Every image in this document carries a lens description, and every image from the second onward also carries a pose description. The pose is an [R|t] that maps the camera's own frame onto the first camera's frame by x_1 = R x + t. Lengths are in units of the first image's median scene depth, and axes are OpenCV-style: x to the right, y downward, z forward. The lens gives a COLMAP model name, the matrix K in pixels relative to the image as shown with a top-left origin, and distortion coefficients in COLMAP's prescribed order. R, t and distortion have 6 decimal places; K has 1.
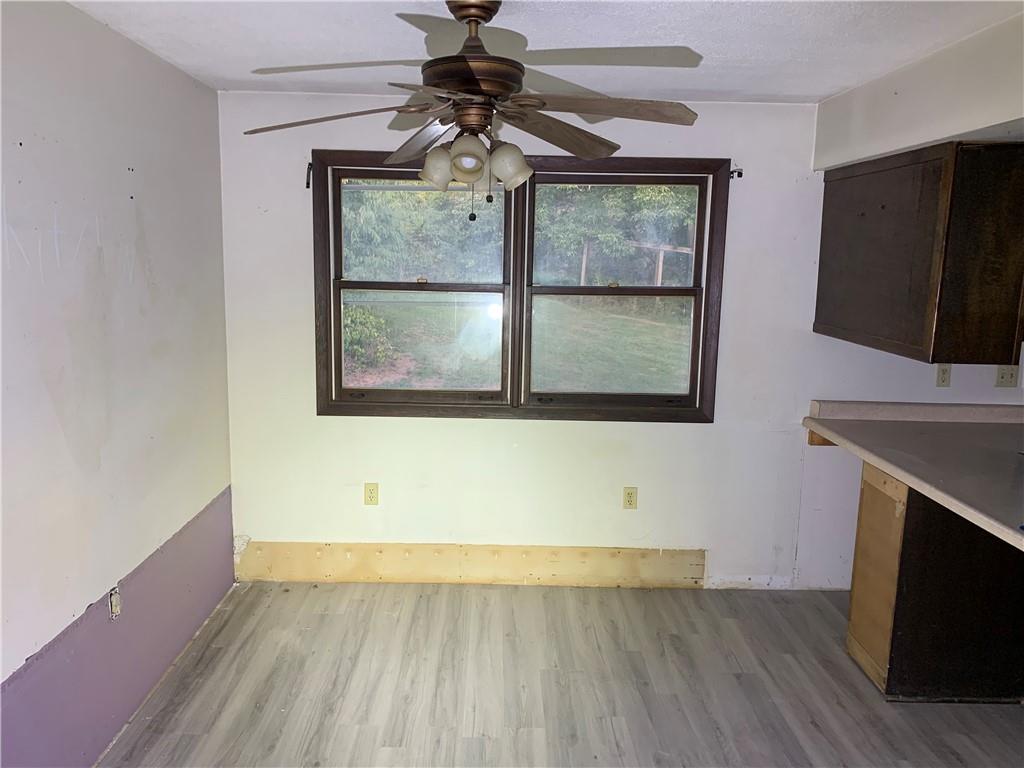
lens RADIAL K [[784.8, 0, 485.4], [0, 784.8, 385.9], [0, 0, 1]] dist [0.042148, -0.057530]
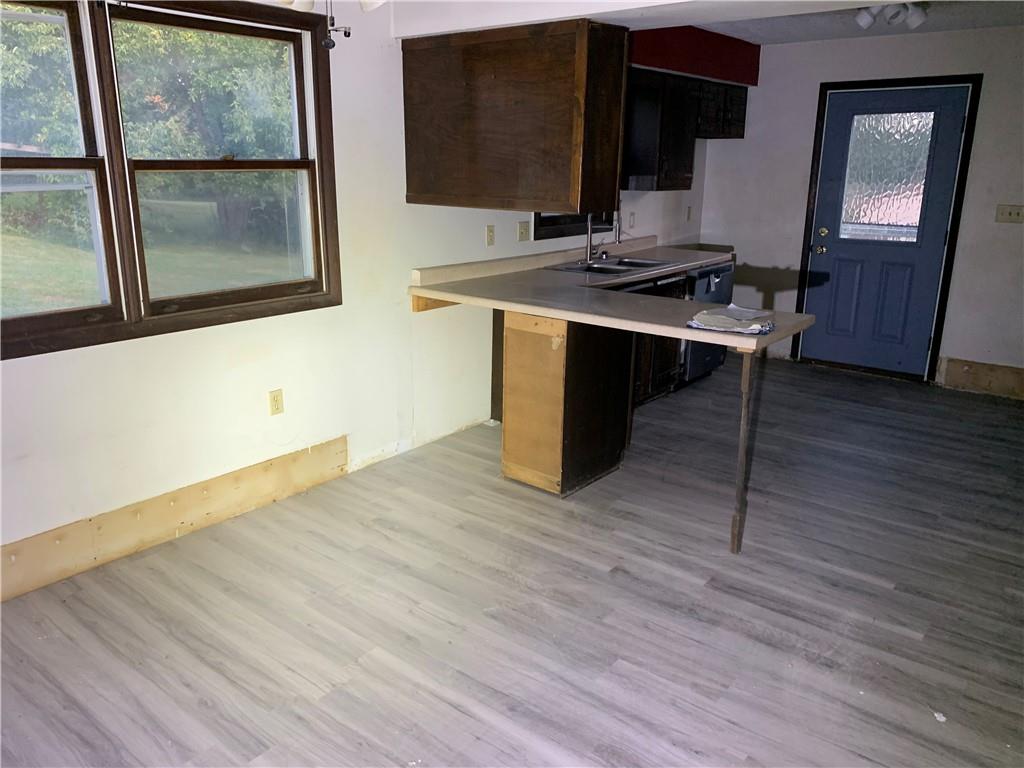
lens RADIAL K [[784.8, 0, 507.8], [0, 784.8, 383.0], [0, 0, 1]] dist [0.042148, -0.057530]
pose [[0.639094, -0.226808, 0.734927, -0.324192], [0.135363, 0.973785, 0.182811, -0.008699], [-0.757123, -0.017351, 0.653042, 0.219161]]
